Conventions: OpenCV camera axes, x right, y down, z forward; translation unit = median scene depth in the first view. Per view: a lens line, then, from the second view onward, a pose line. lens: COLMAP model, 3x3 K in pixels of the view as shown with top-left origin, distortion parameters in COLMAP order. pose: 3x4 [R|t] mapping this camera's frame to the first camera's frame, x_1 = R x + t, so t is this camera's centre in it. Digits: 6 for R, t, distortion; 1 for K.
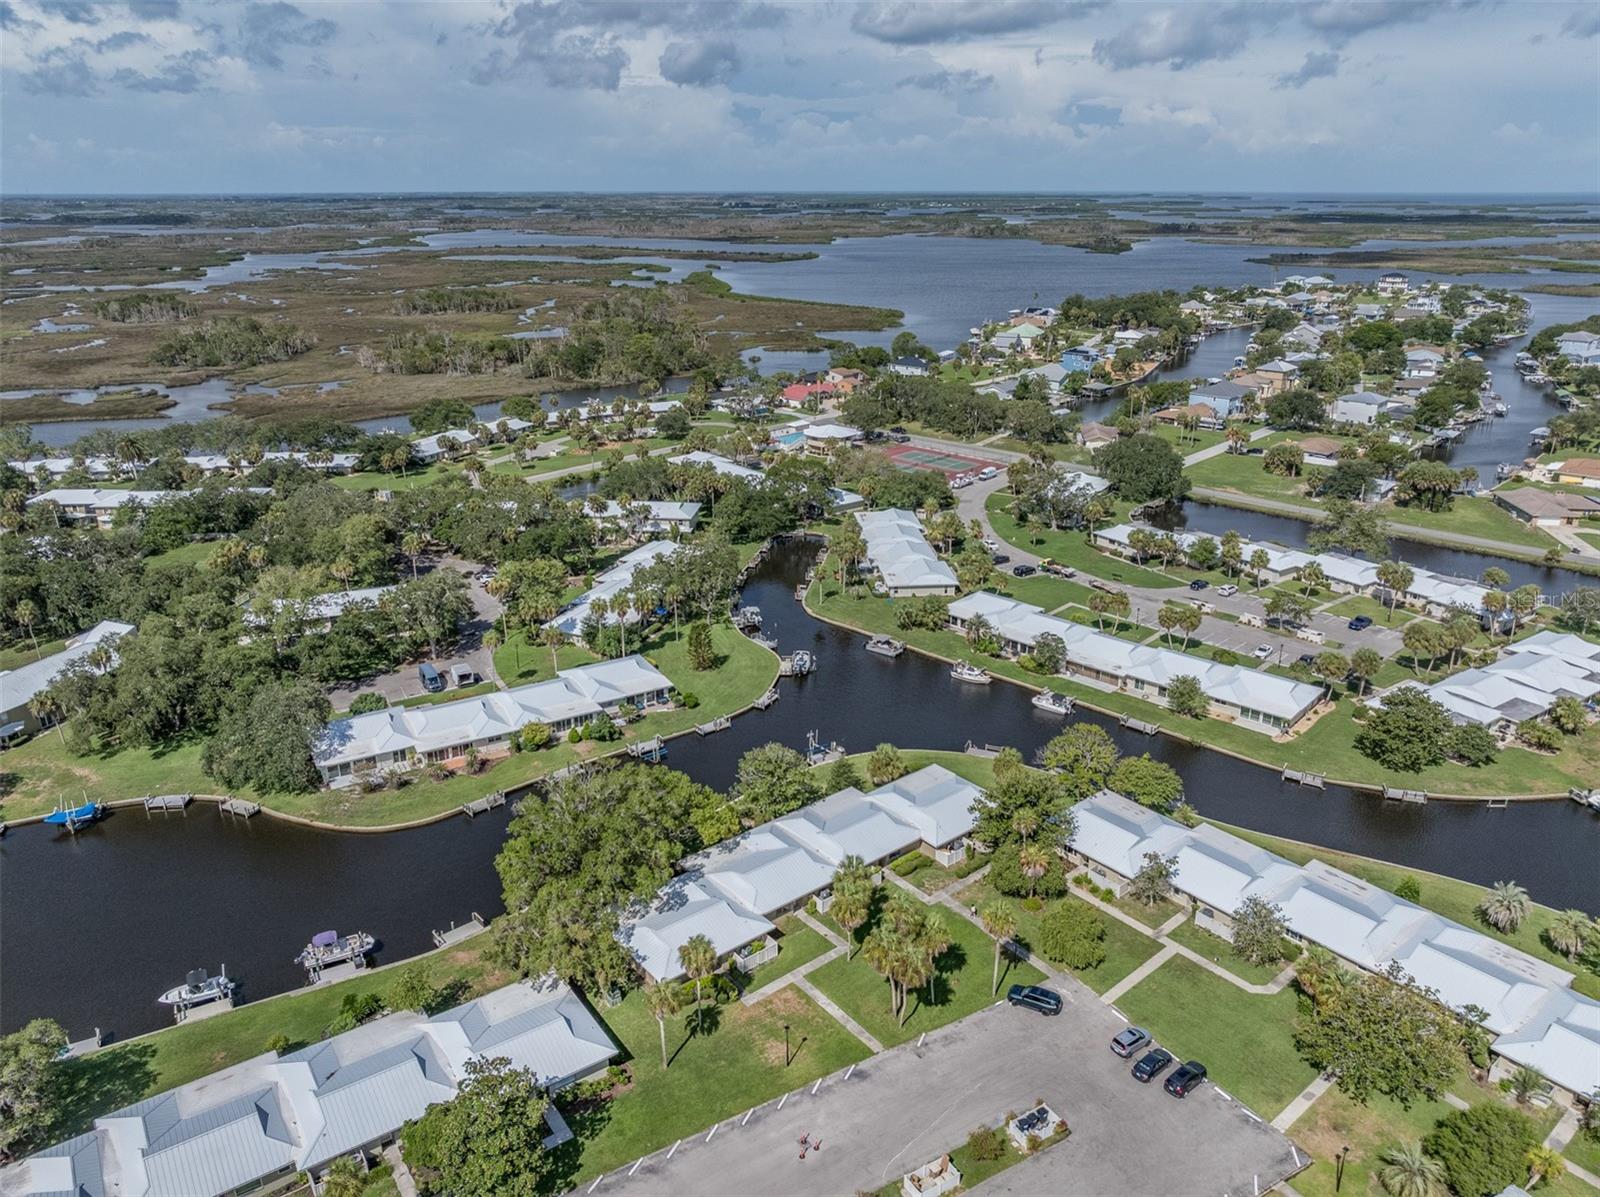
lens RADIAL K [[1131.5, 0, 800.0], [0, 1131.5, 598.5], [0, 0, 1]] dist [-0.004370, -0.008366]
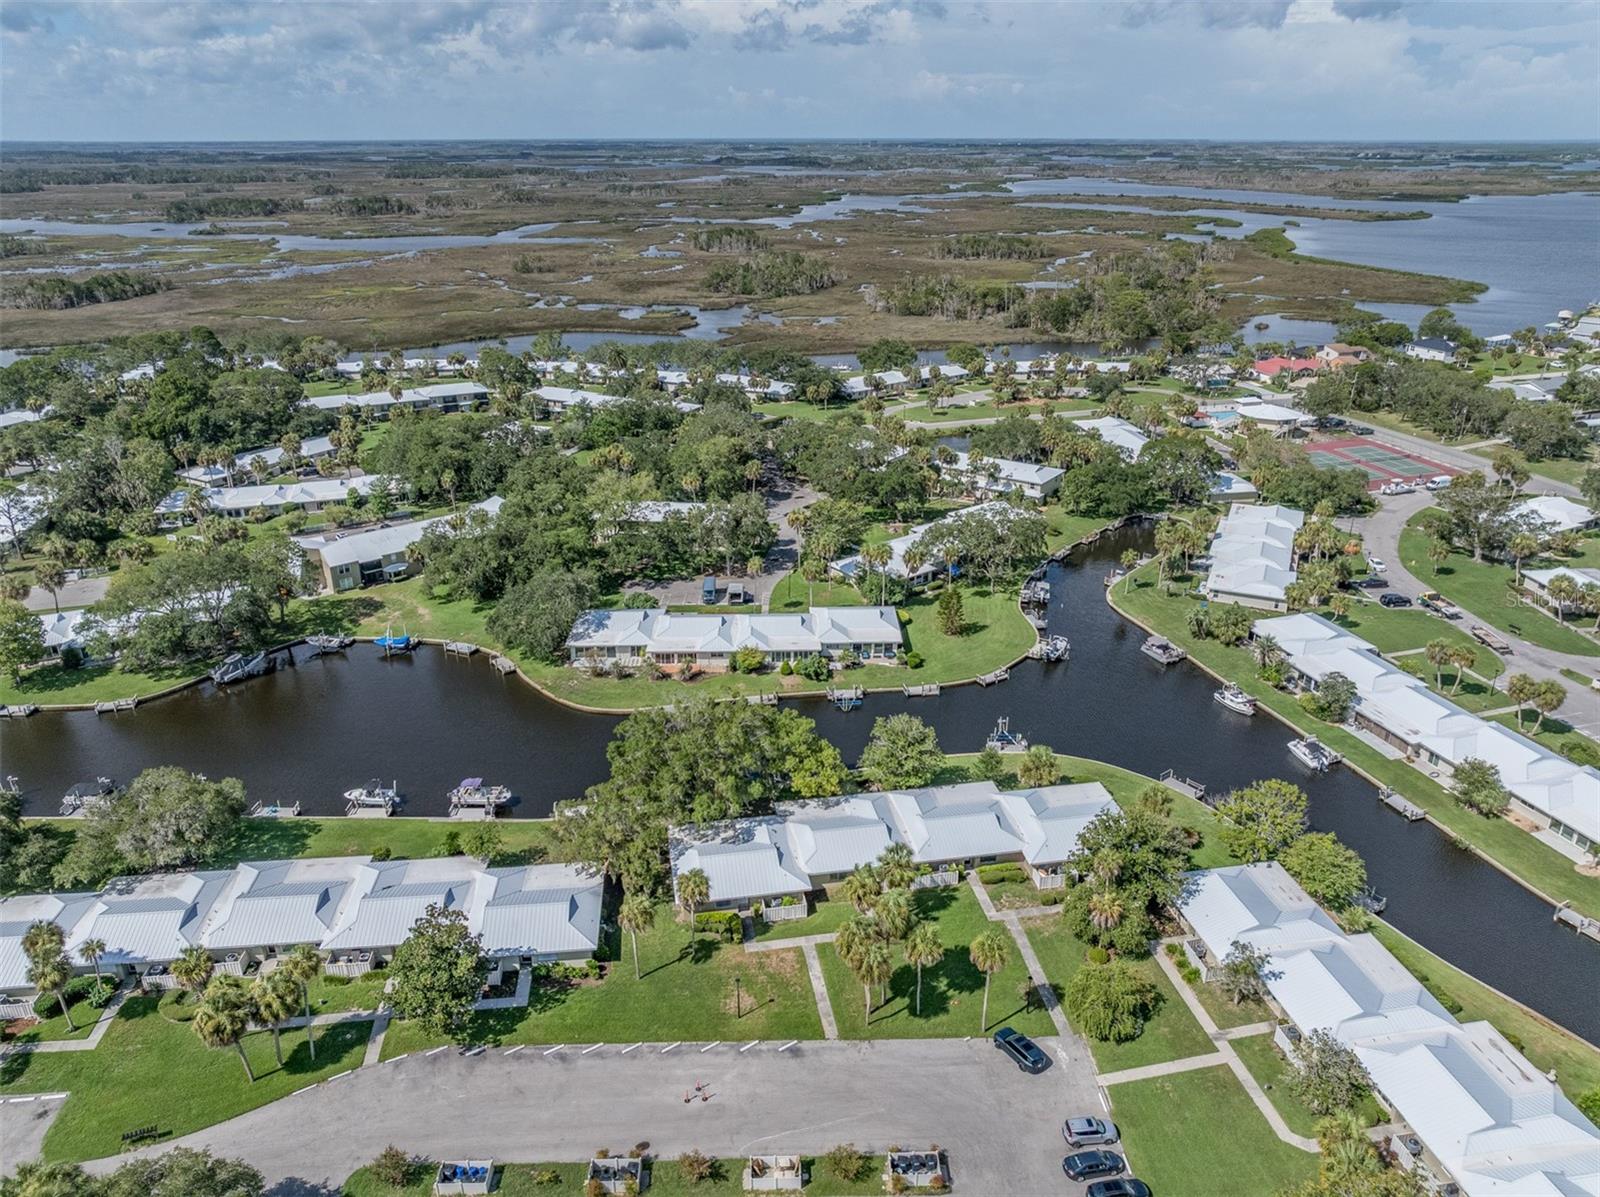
lens RADIAL K [[1131.5, 0, 800.0], [0, 1131.5, 598.5], [0, 0, 1]] dist [-0.004370, -0.008366]
pose [[0.873336, 0.186125, -0.450158, 0.243993], [-0.167476, 0.982516, 0.081323, -0.025981], [0.457423, 0.004369, 0.889238, 0.073807]]
